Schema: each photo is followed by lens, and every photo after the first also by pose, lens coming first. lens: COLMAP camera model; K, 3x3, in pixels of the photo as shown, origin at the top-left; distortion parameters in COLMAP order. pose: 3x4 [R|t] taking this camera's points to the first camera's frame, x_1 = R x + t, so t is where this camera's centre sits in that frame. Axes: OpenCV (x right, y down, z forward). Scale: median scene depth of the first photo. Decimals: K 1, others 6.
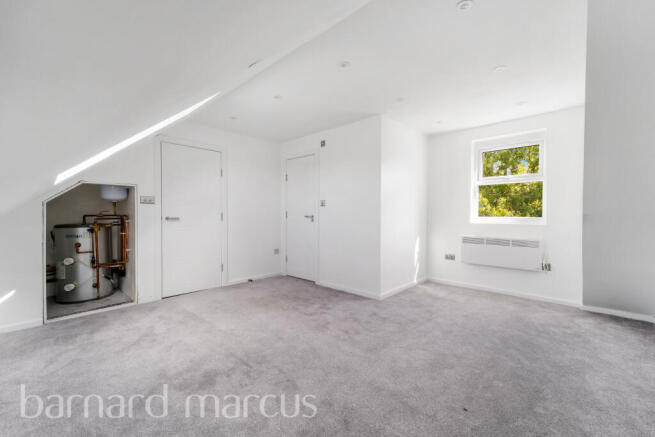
lens RADIAL K [[269.2, 0, 327.5], [0, 269.2, 218.5], [0, 0, 1]] dist [-0.000791, -0.000274]
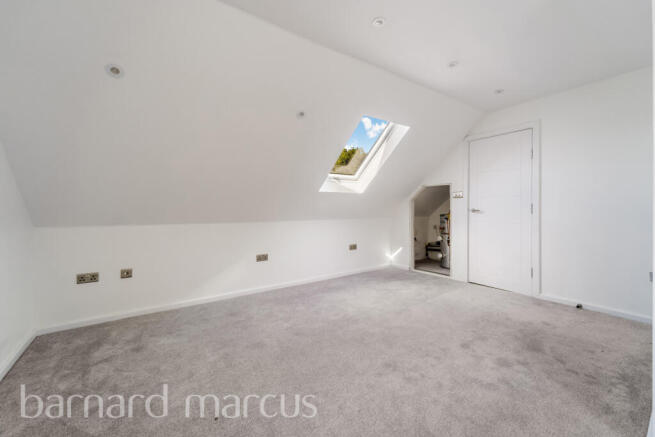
lens RADIAL K [[269.2, 0, 327.5], [0, 269.2, 218.5], [0, 0, 1]] dist [-0.000791, -0.000274]
pose [[-0.222223, 0.038556, -0.974233, 0.613829], [0.001110, 0.999227, 0.039292, -0.010433], [0.974995, 0.007650, -0.222094, 0.708891]]
